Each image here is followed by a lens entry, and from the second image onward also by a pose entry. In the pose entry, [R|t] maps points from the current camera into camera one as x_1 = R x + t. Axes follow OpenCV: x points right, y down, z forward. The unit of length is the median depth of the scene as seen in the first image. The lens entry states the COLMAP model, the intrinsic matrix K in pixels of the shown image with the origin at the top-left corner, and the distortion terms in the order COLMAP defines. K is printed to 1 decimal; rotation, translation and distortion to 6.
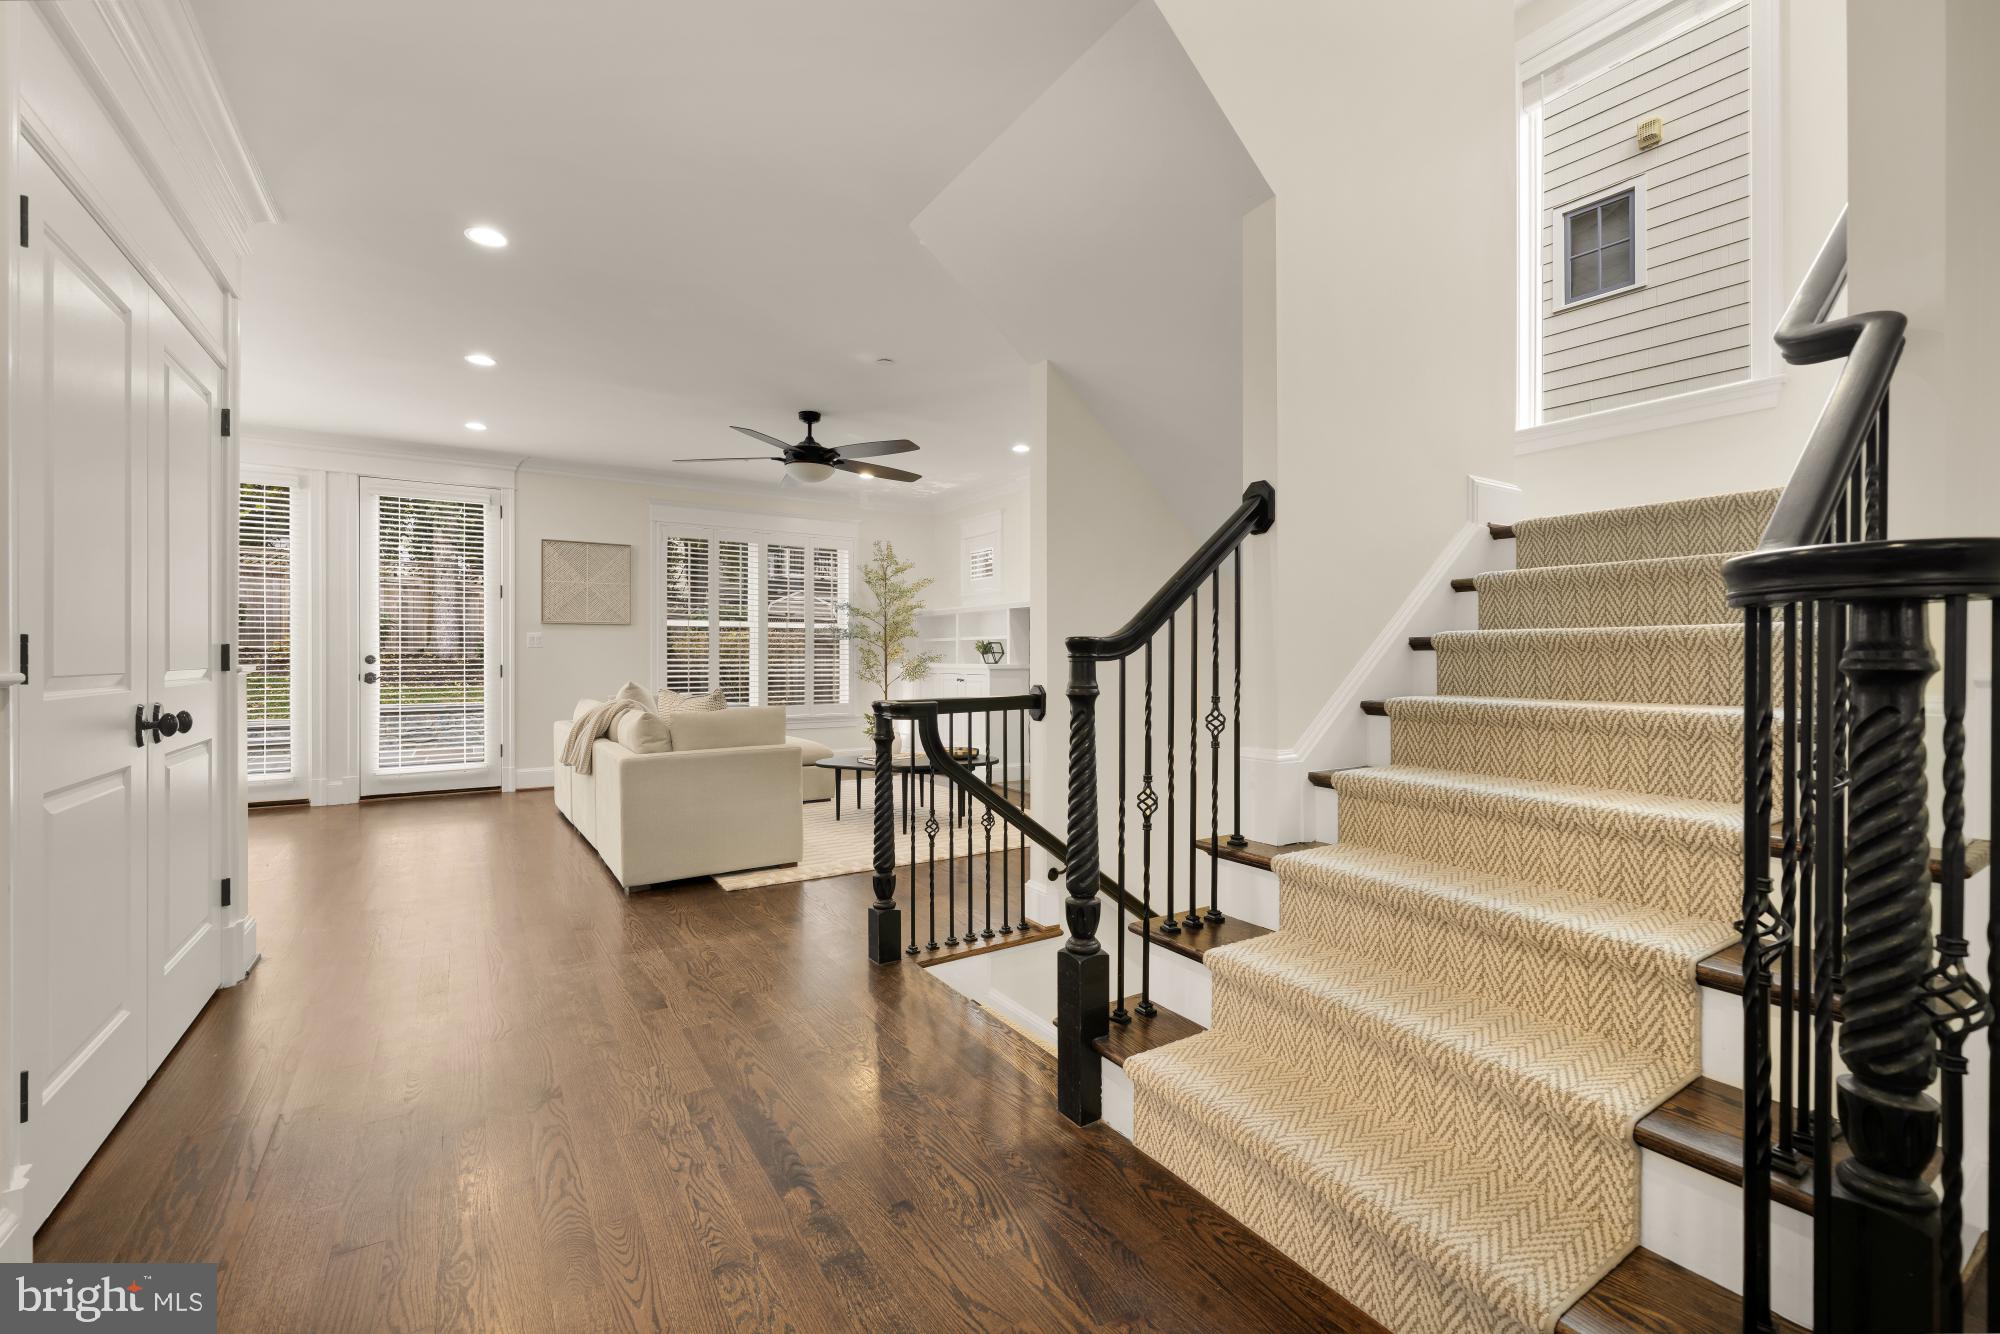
lens RADIAL K [[836.7, 0, 996.5], [0, 836.7, 657.7], [0, 0, 1]] dist [-0.000264, -0.000005]
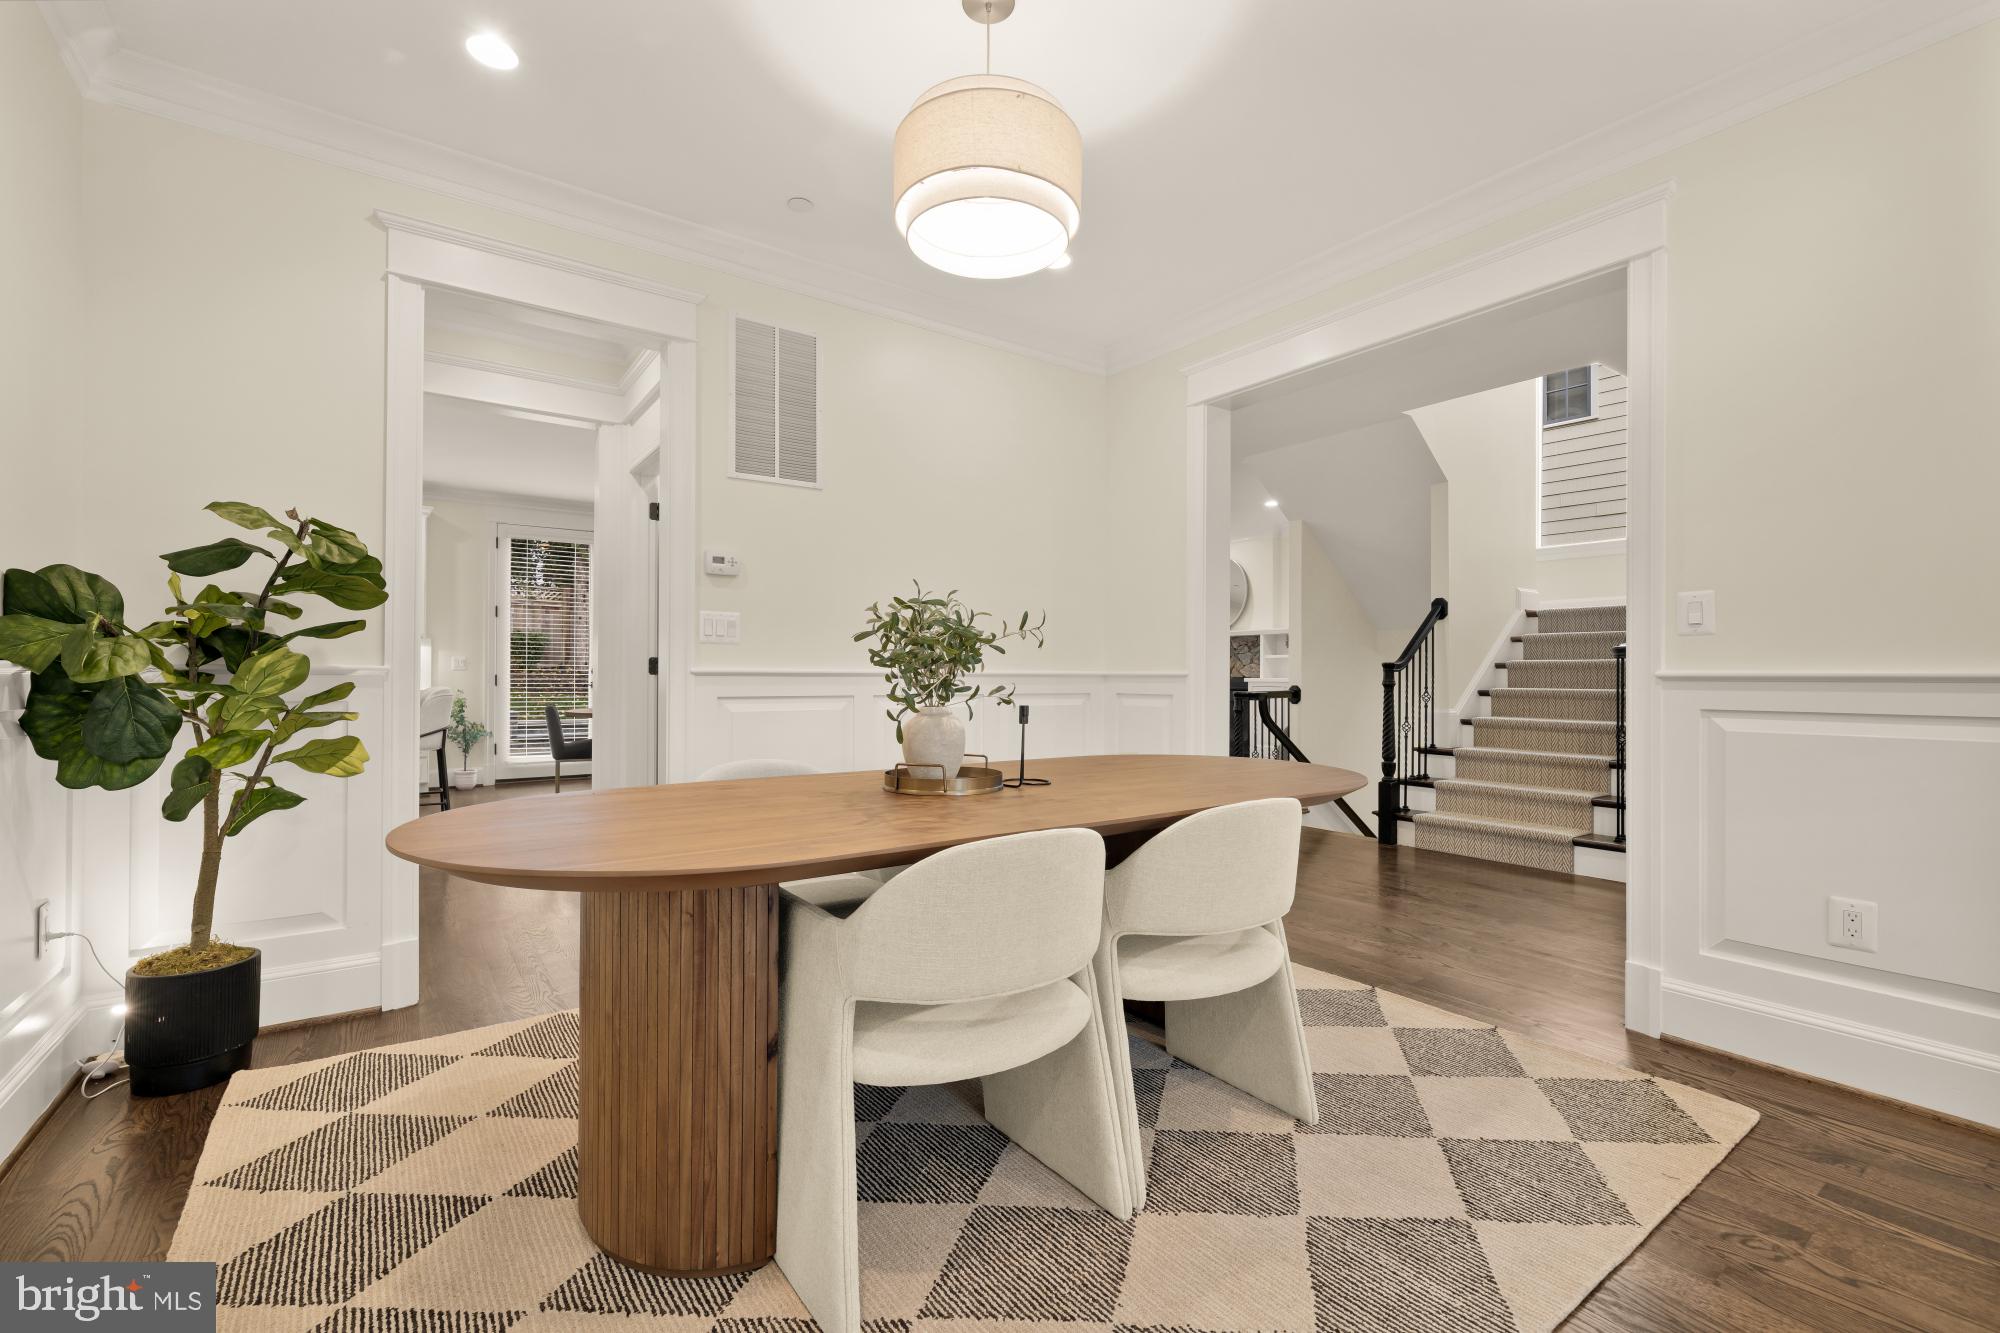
lens RADIAL K [[851.7, 0, 1001.1], [0, 851.7, 671.5], [0, 0, 1]] dist [0.001798, 0.000007]
pose [[0.998852, 0.004866, 0.047661, -0.387089], [-0.004564, 0.999969, -0.006456, 0.007973], [-0.047691, 0.006231, 0.998843, -0.504589]]
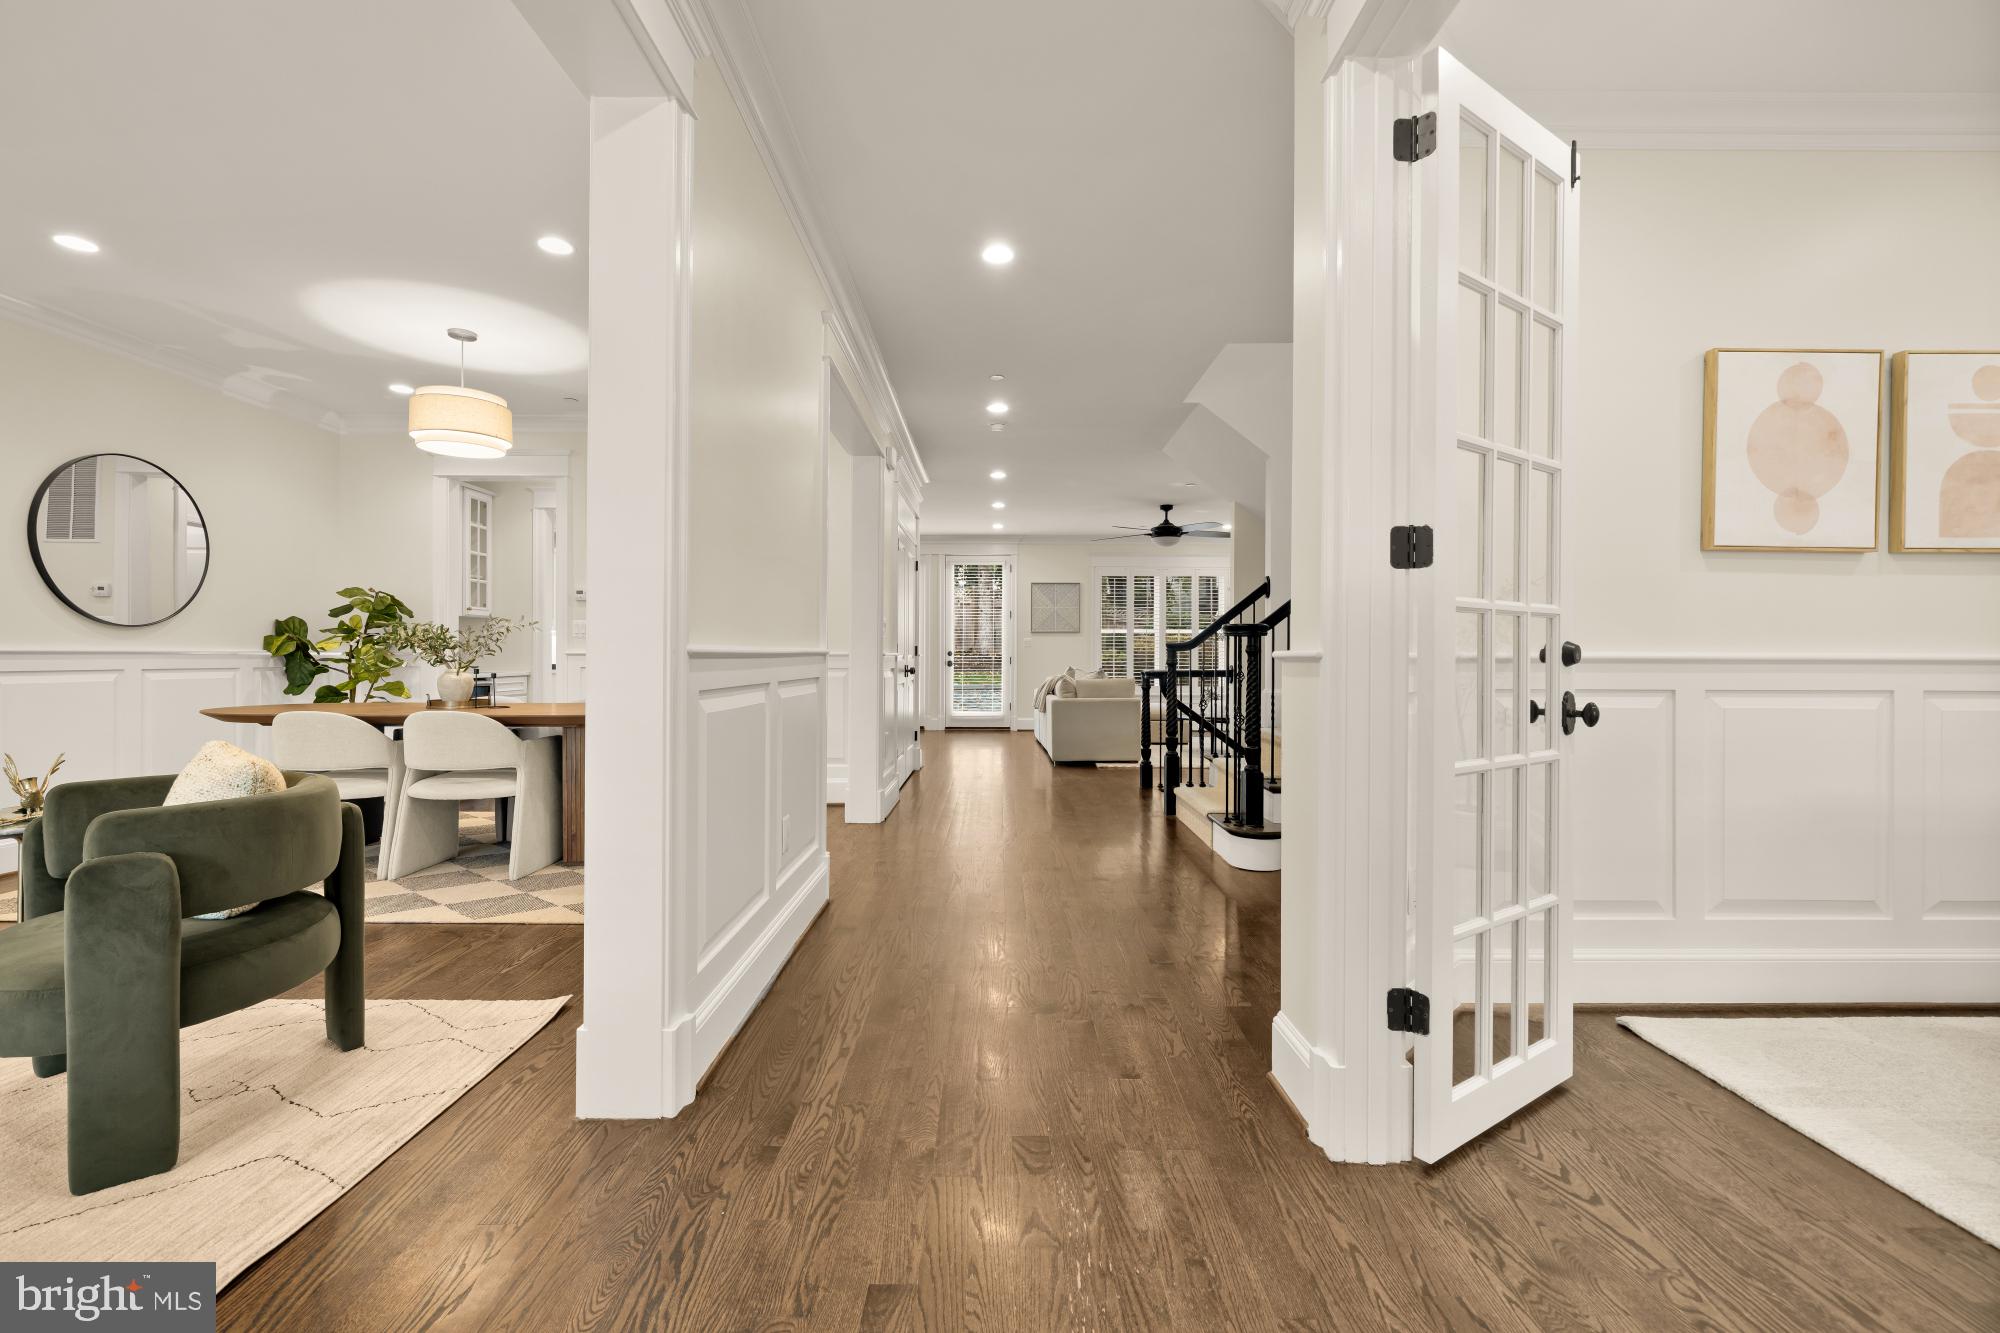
lens RADIAL K [[851.7, 0, 1001.1], [0, 851.7, 671.5], [0, 0, 1]] dist [0.001798, 0.000007]
pose [[0.844135, 0.012967, -0.535973, 0.358070], [-0.003780, 0.999827, 0.018236, 0.006797], [0.536117, -0.013367, 0.844038, -0.530620]]
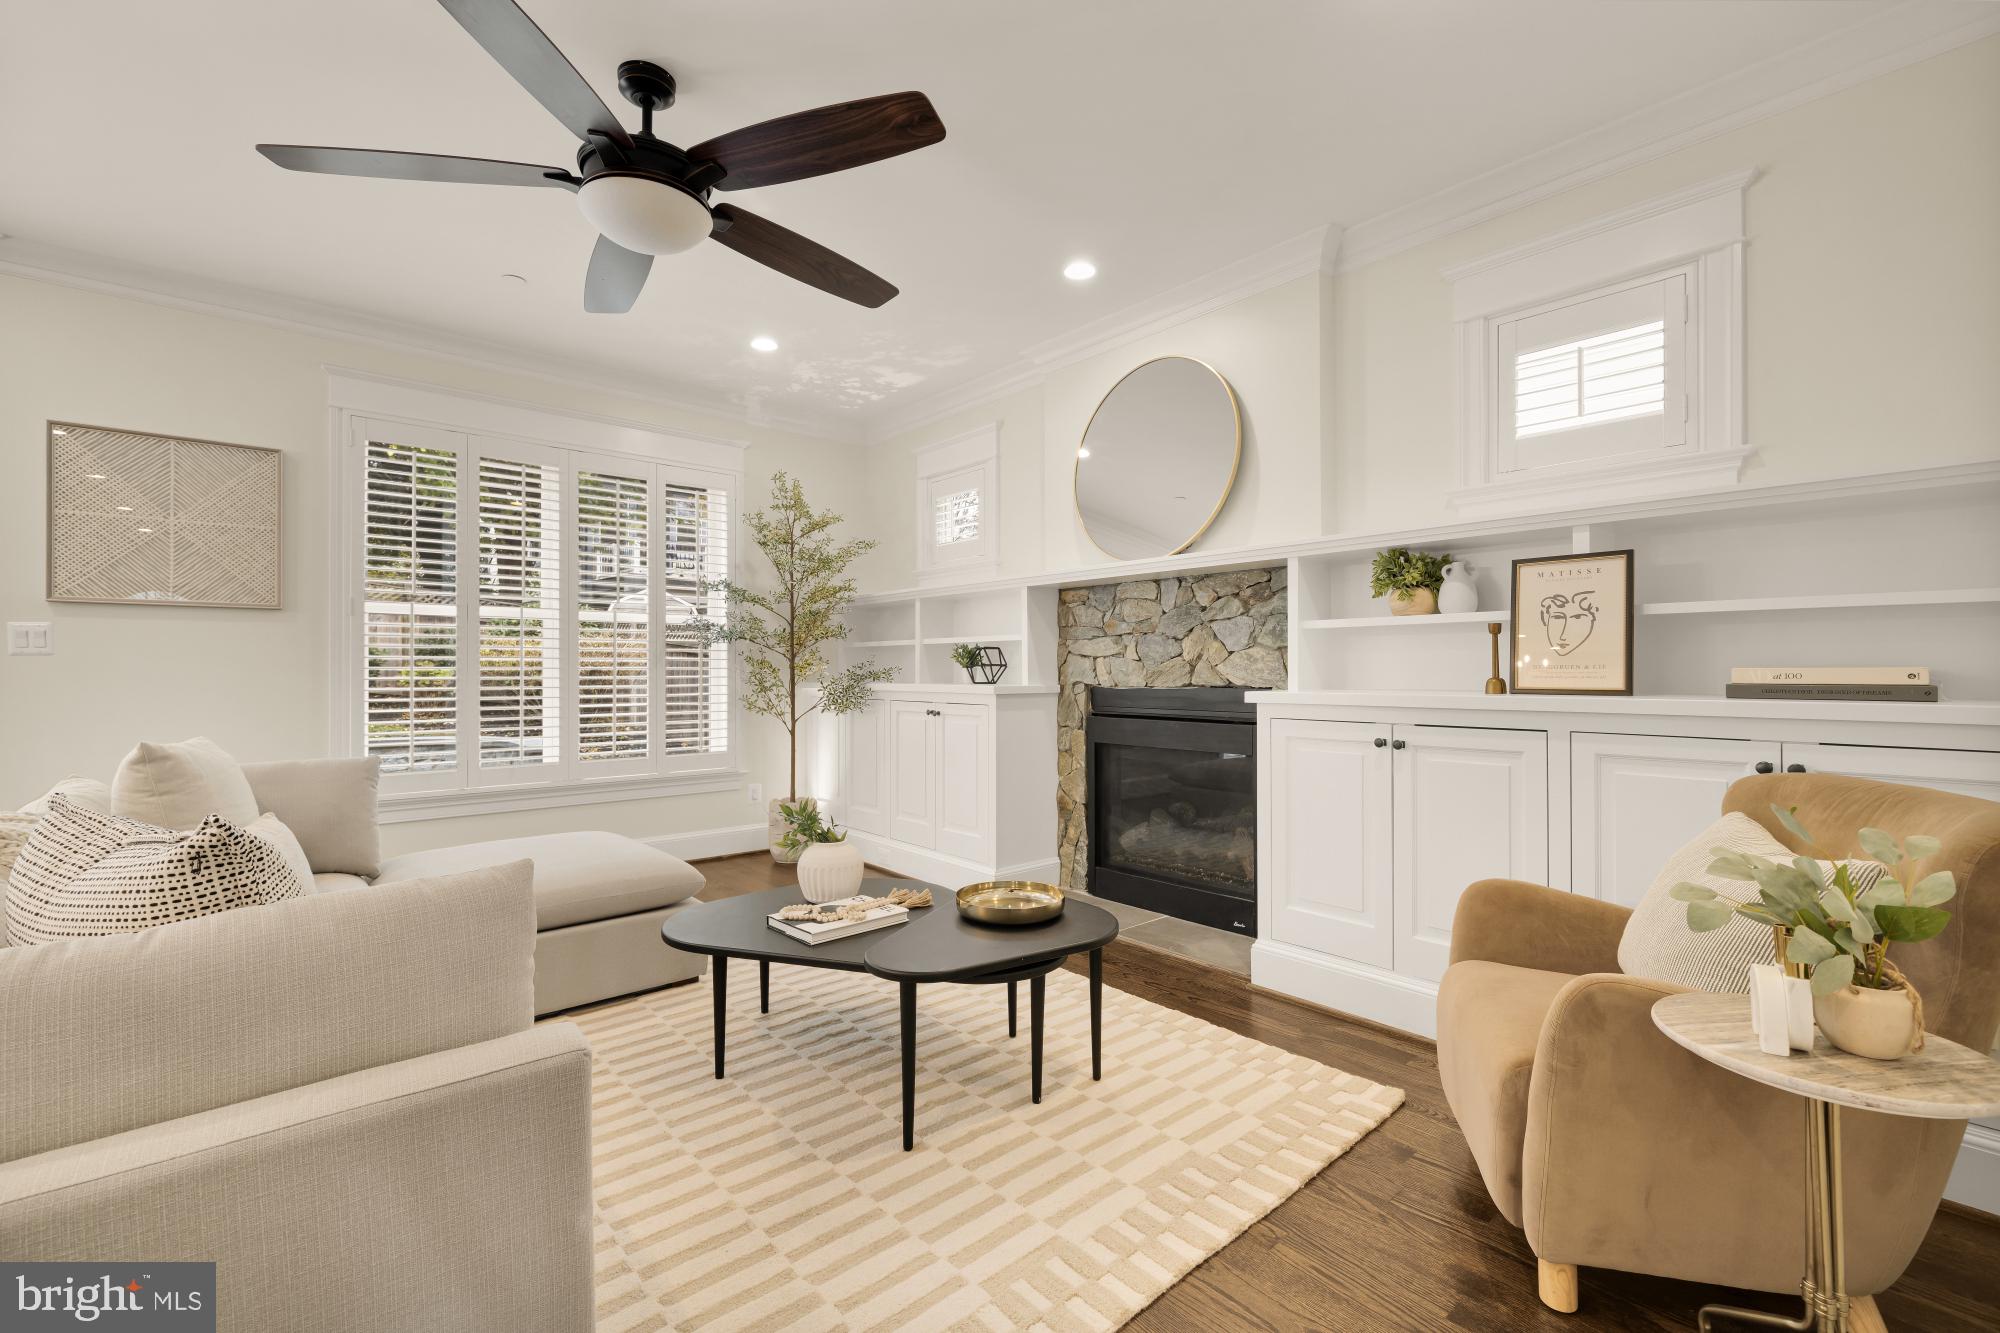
lens RADIAL K [[851.7, 0, 1001.1], [0, 851.7, 671.5], [0, 0, 1]] dist [0.001798, 0.000007]
pose [[0.987863, -0.001759, 0.155318, -0.103177], [0.001598, 0.999998, 0.001166, -0.002366], [-0.155319, -0.000904, 0.987864, 0.491958]]
